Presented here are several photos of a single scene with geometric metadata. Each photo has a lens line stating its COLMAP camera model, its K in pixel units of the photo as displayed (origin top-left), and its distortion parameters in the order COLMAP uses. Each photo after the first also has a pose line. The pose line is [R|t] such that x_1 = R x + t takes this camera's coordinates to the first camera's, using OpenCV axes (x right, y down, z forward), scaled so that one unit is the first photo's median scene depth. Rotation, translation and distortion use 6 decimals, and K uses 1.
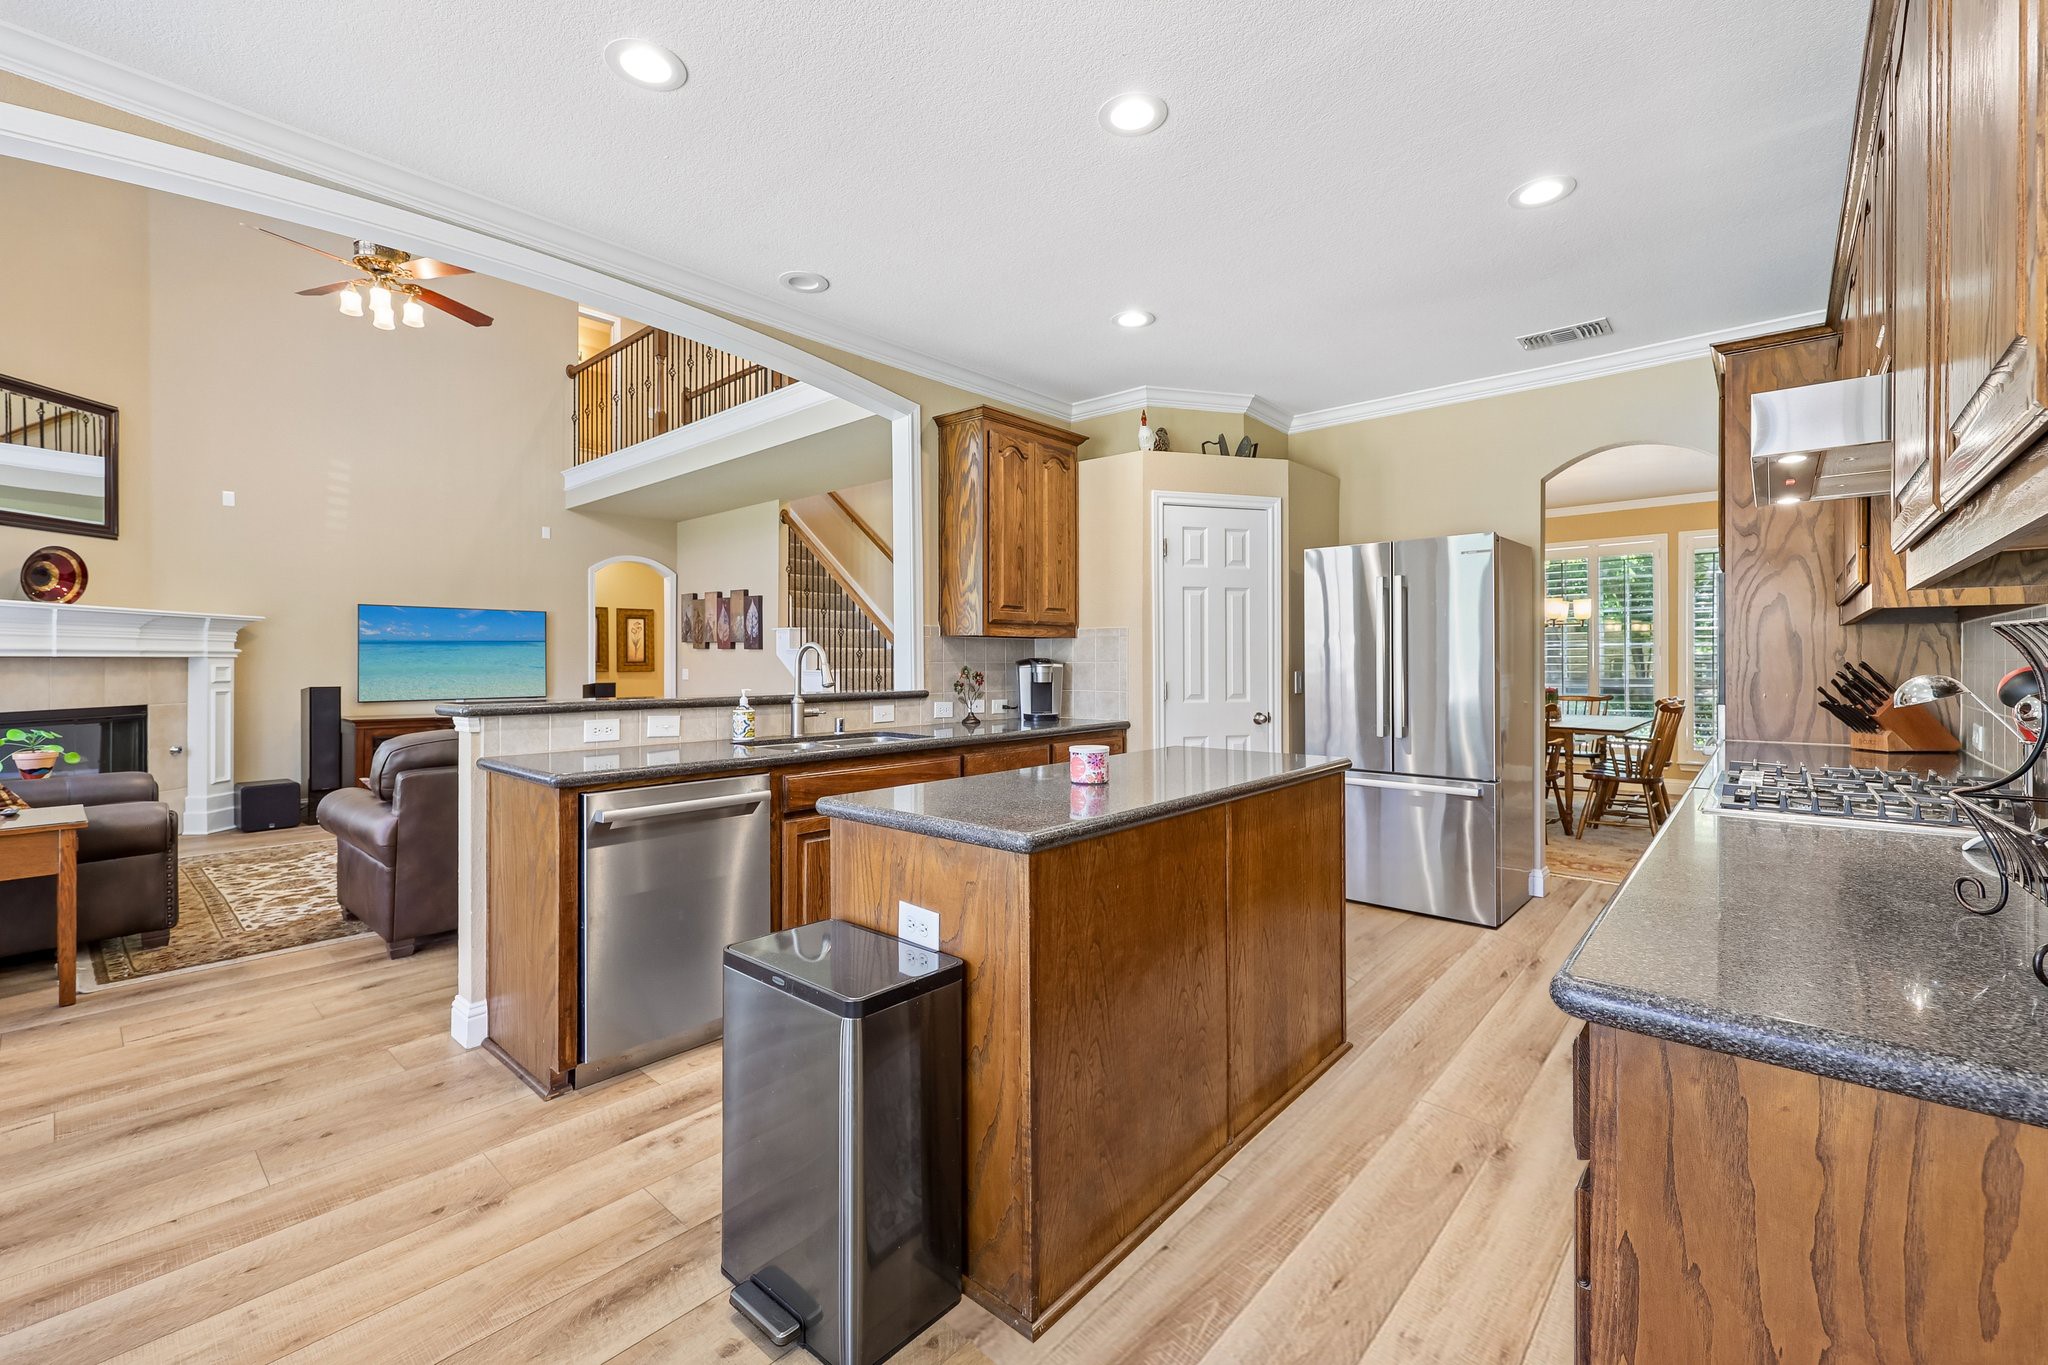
lens RADIAL K [[856.2, 0, 1029.5], [0, 856.2, 661.1], [0, 0, 1]] dist [0.000527, -0.000055]
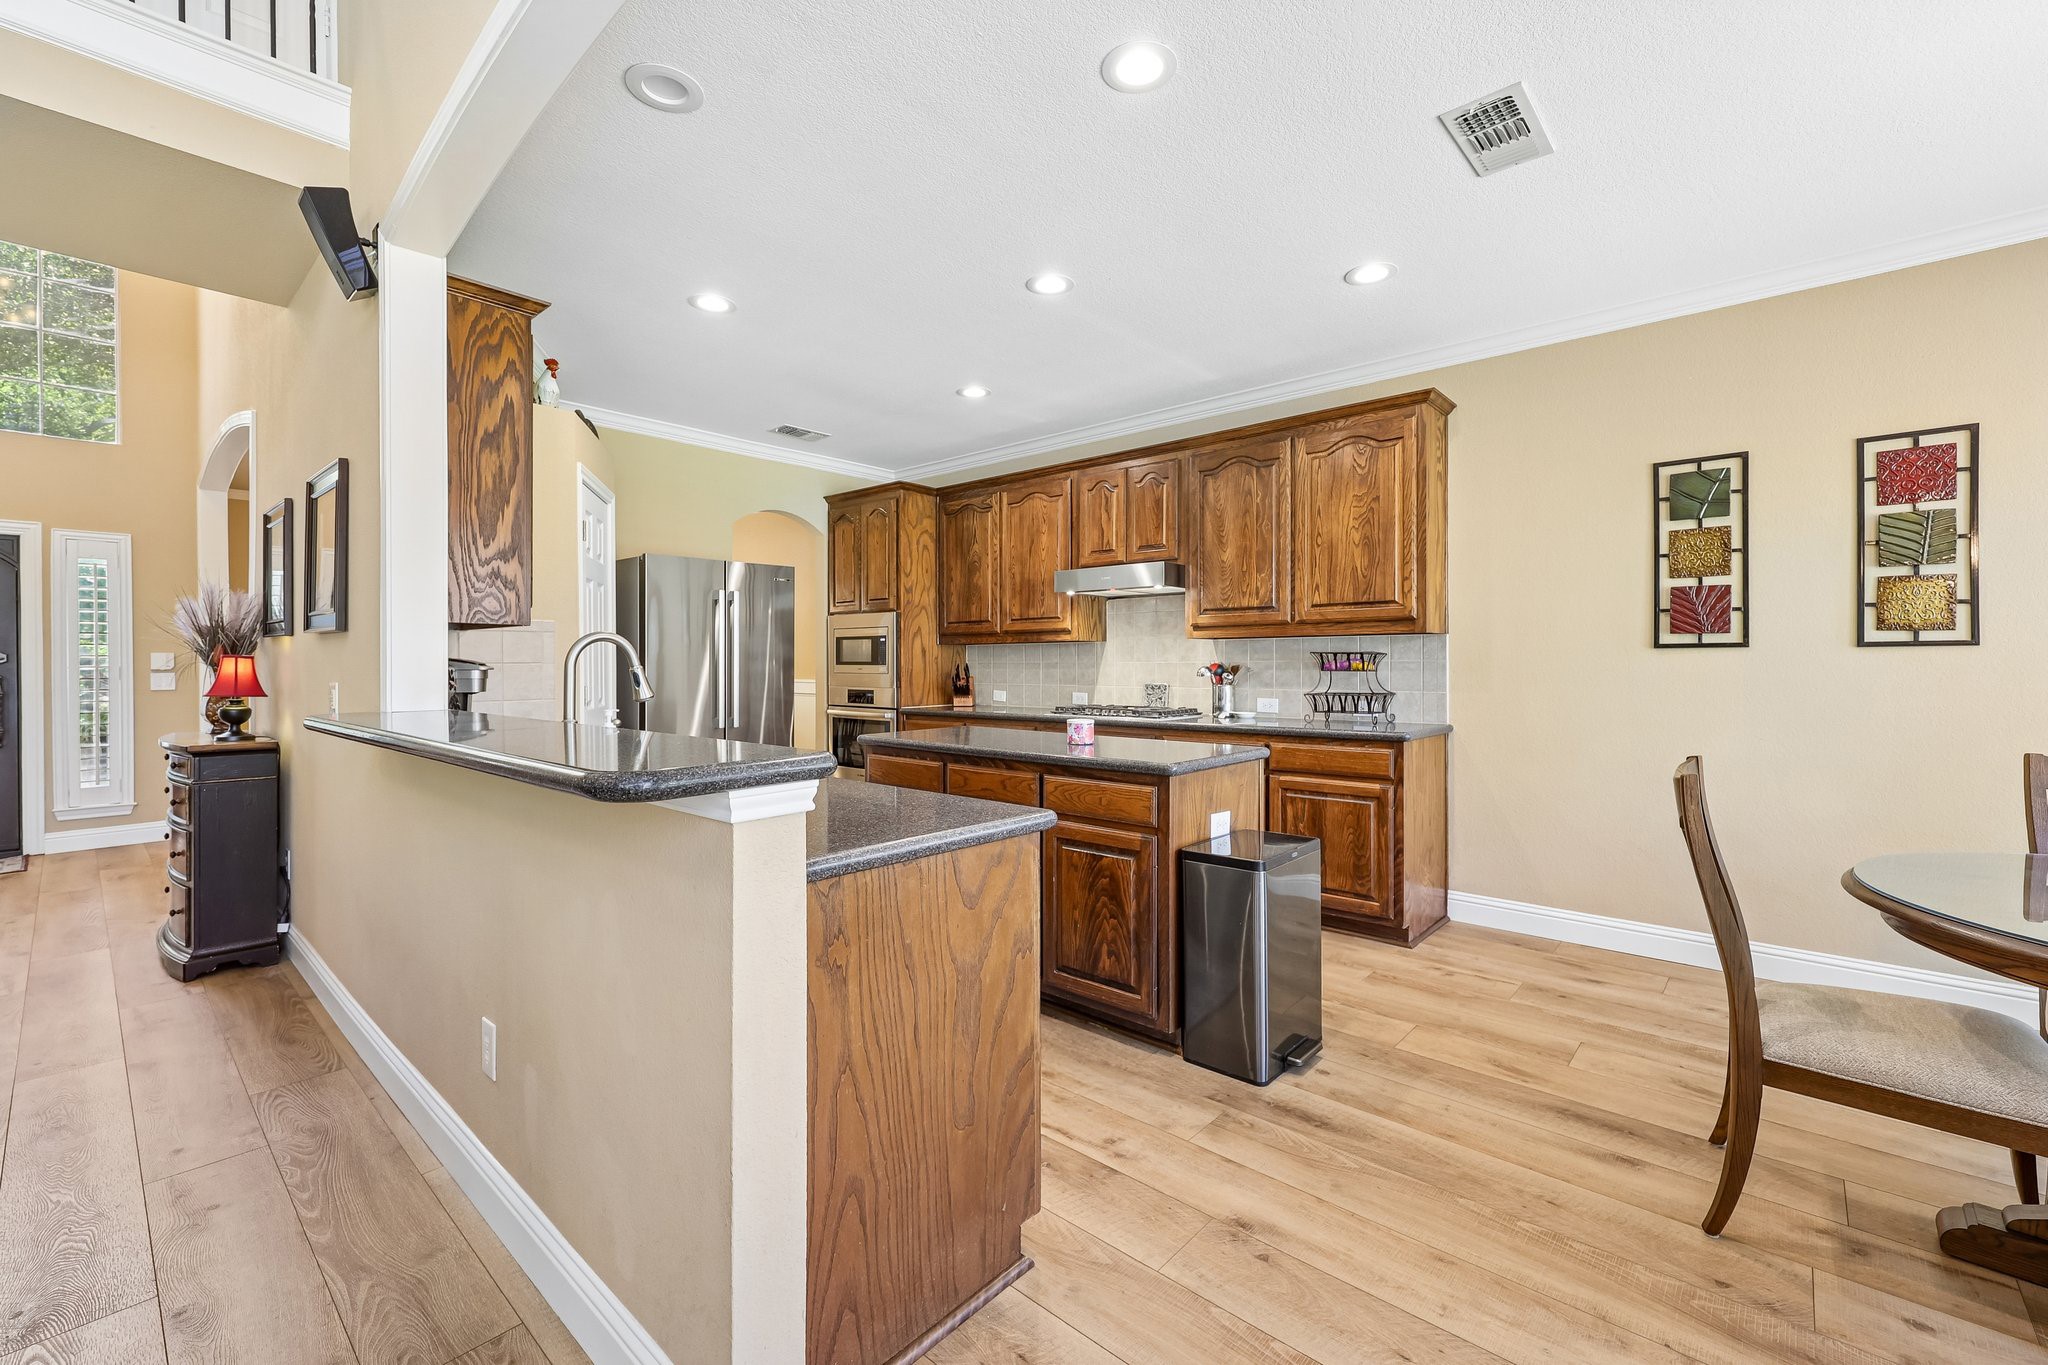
lens RADIAL K [[856.2, 0, 1029.5], [0, 856.2, 661.1], [0, 0, 1]] dist [0.000527, -0.000055]
pose [[0.001505, 0.003288, 0.999993, -0.878238], [0.001160, 0.999994, -0.003290, 0.002513], [-0.999998, 0.001165, 0.001501, 0.680592]]
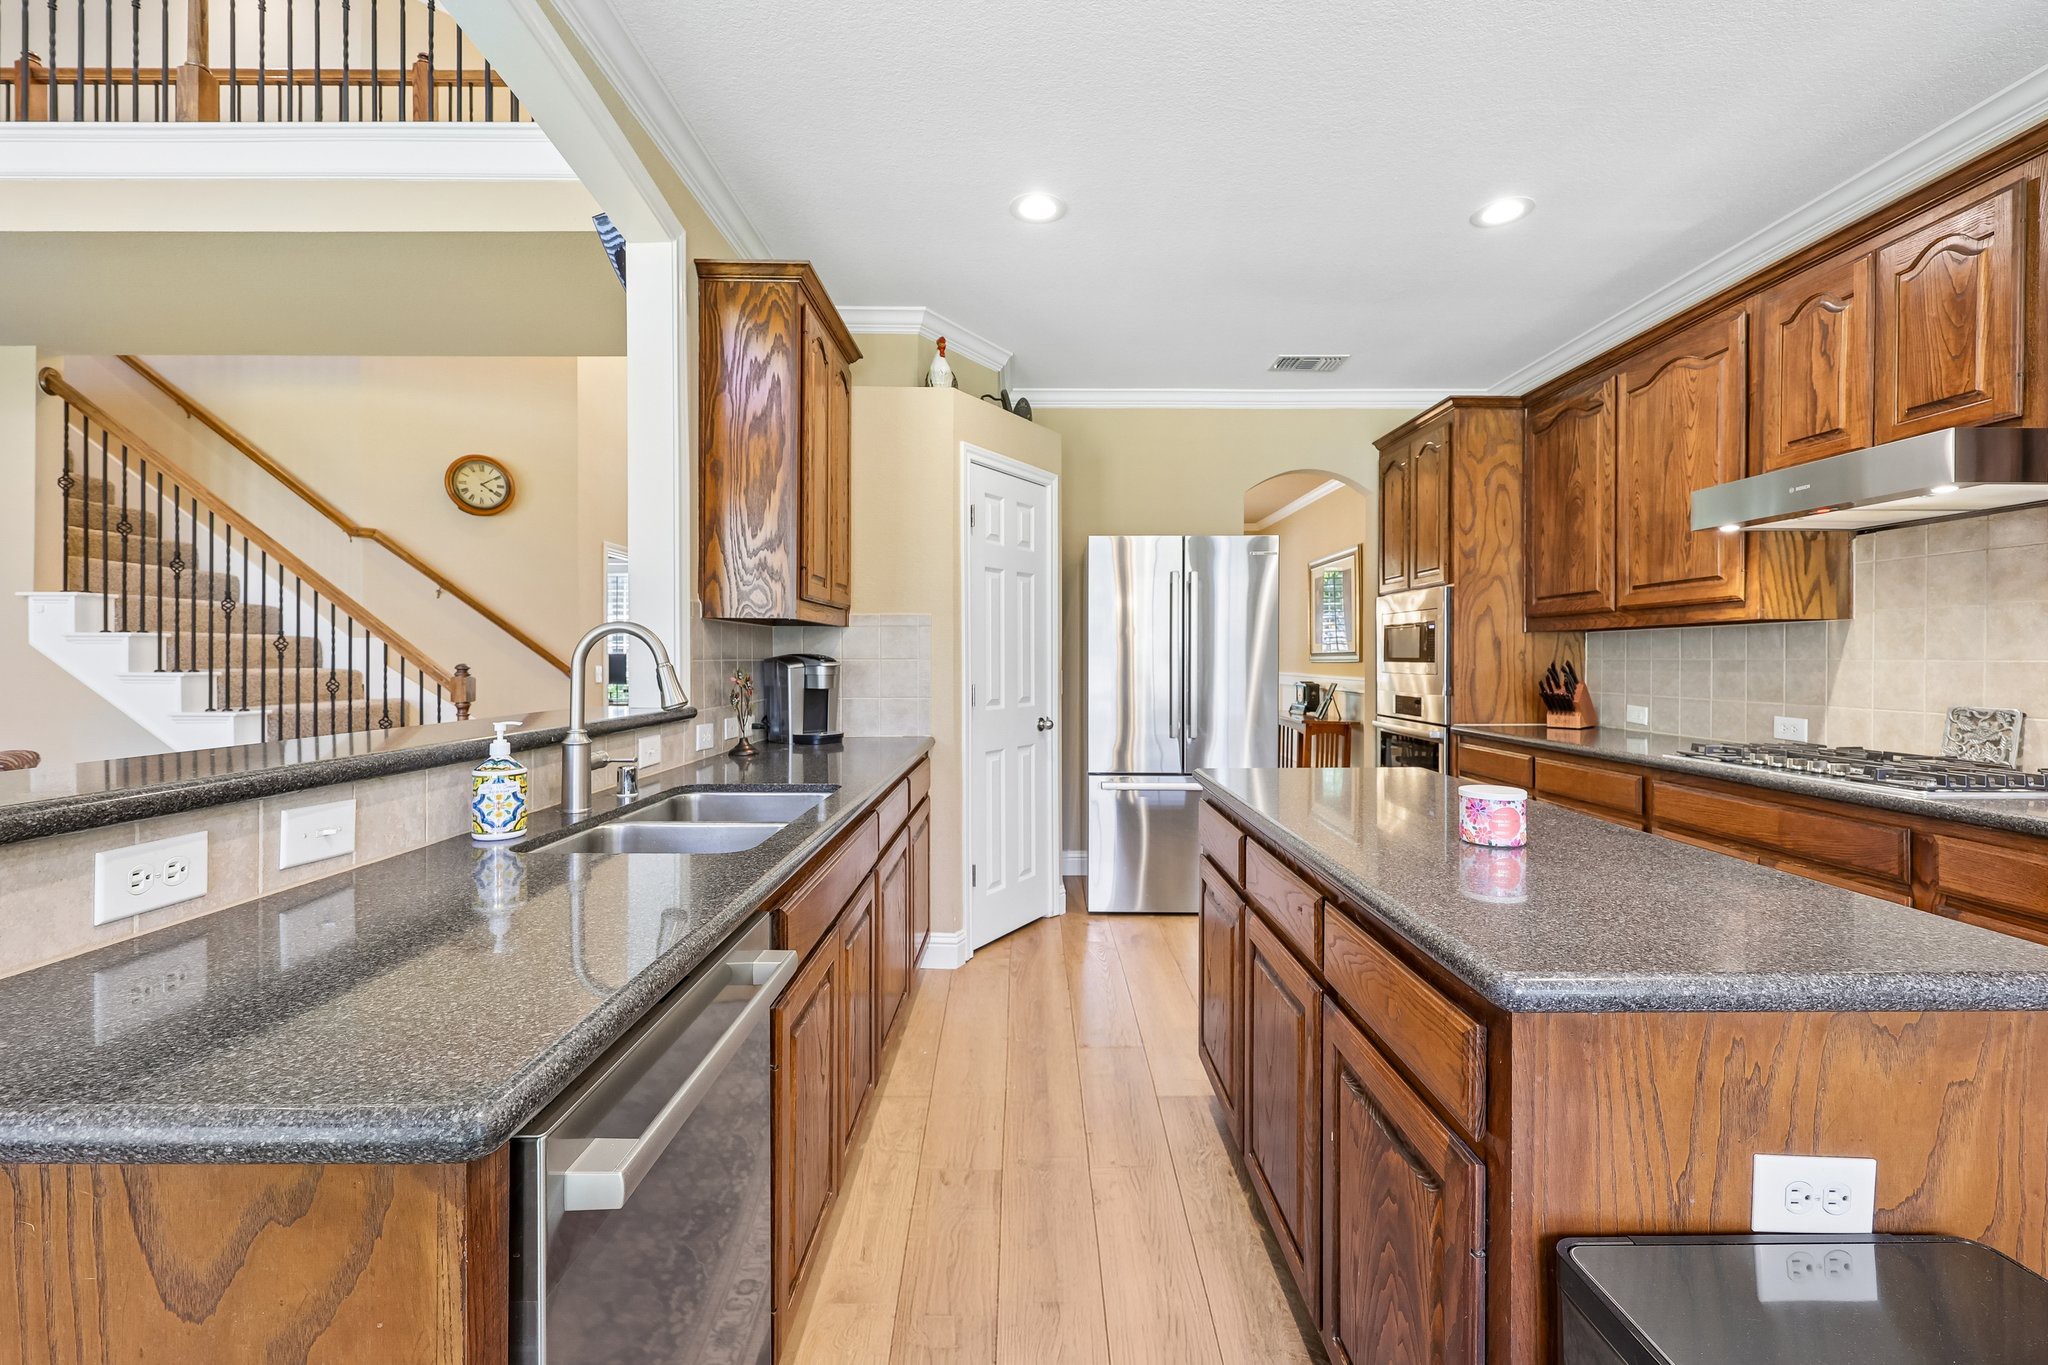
lens RADIAL K [[841.7, 0, 1028.2], [0, 841.7, 657.3], [0, 0, 1]] dist [0.000539, -0.000201]
pose [[0.747869, 0.002594, 0.663842, -0.397104], [-0.002364, 0.999996, -0.001245, -0.000364], [-0.663843, -0.000638, 0.747872, 0.469494]]
